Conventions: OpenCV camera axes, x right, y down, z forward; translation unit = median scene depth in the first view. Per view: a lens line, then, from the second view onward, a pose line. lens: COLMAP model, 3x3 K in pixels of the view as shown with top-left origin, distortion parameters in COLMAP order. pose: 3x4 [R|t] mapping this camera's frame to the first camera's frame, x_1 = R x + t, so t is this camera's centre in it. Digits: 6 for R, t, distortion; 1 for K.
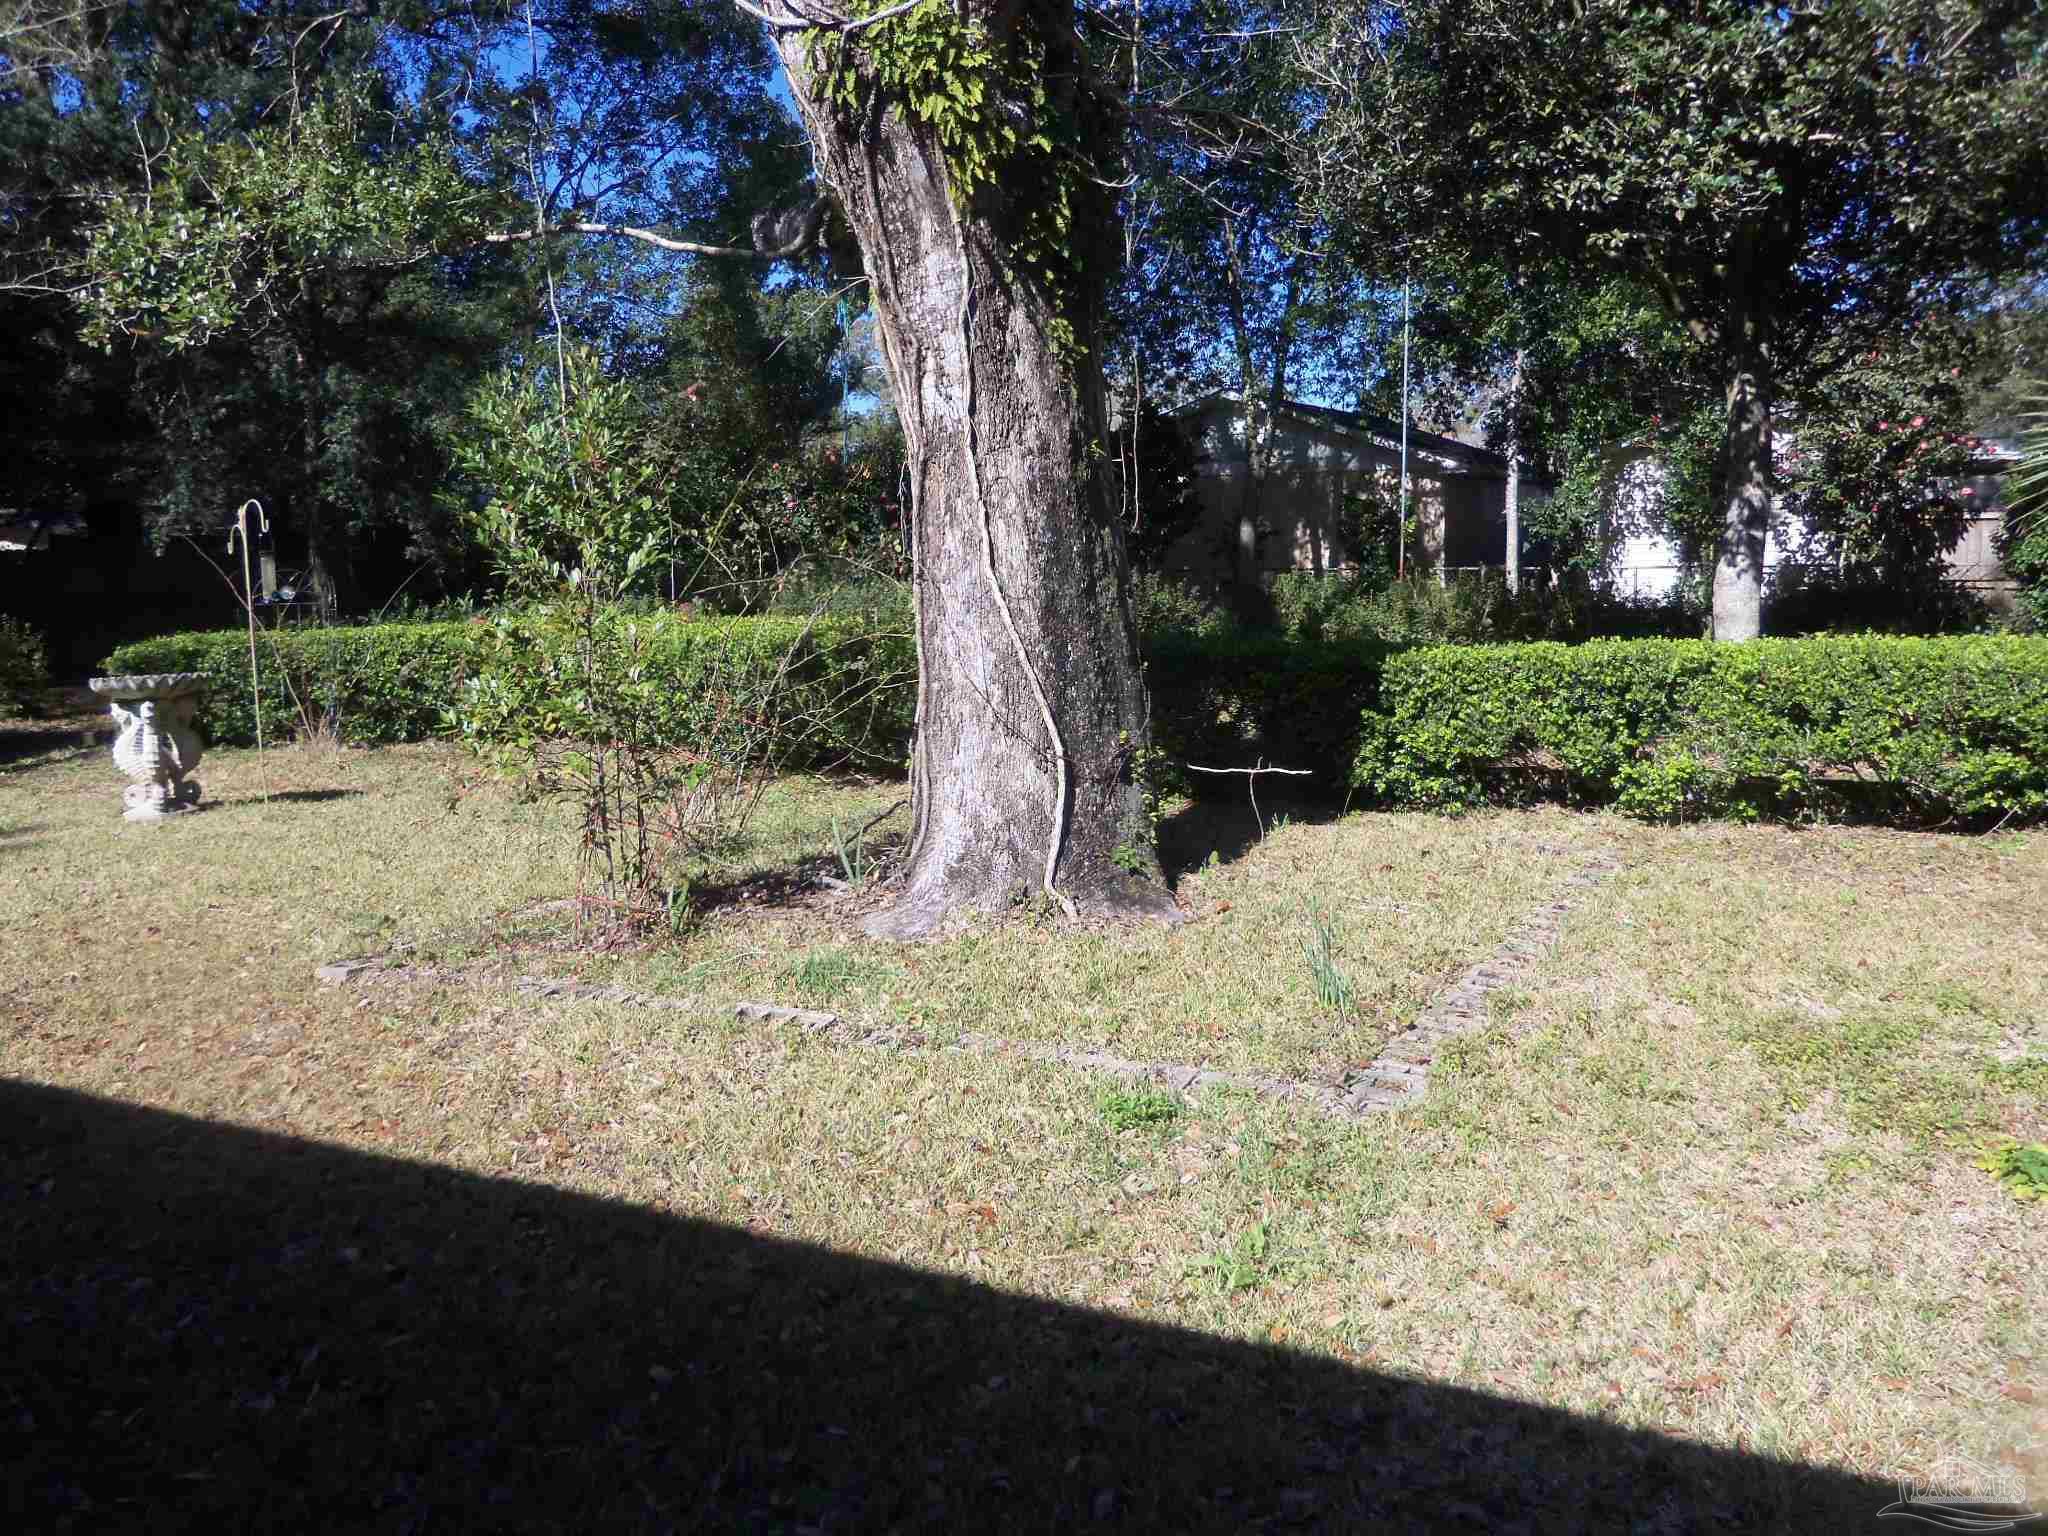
lens RADIAL K [[1734.7, 0, 977.8], [0, 1734.7, 755.5], [0, 0, 1]] dist [-0.001386, -0.001282]
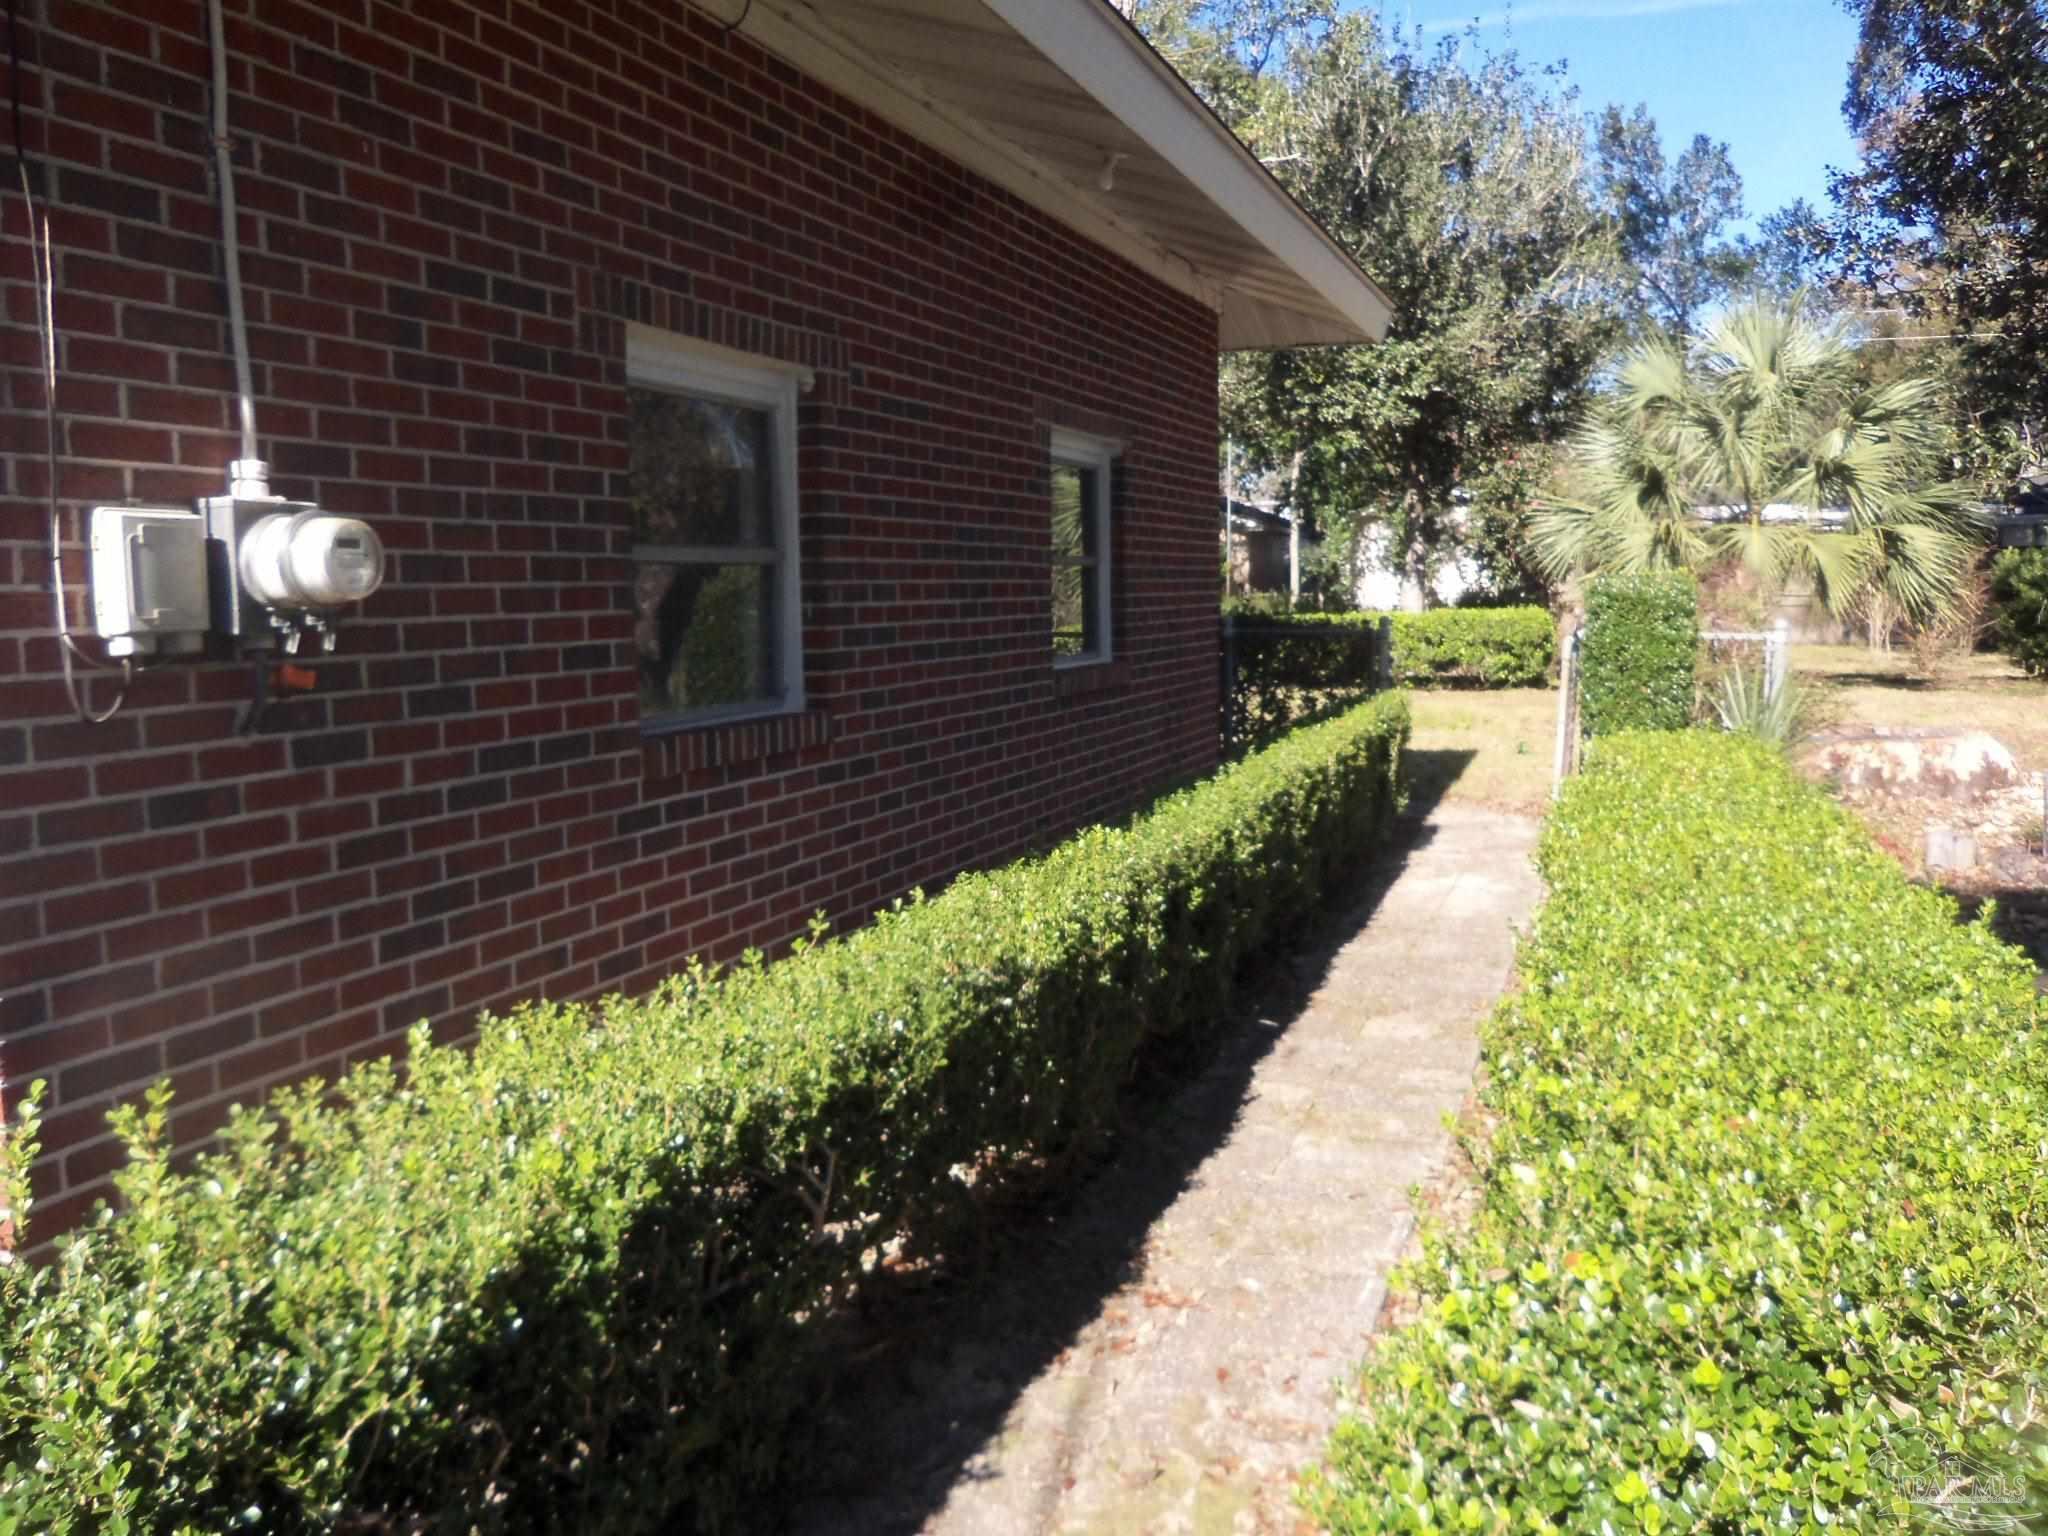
lens RADIAL K [[1734.7, 0, 977.8], [0, 1734.7, 755.5], [0, 0, 1]] dist [-0.001386, -0.001282]
pose [[0.991782, -0.008846, 0.127632, -0.178843], [0.012063, 0.999628, -0.024454, 0.074277], [-0.127369, 0.025793, 0.991520, -0.515771]]
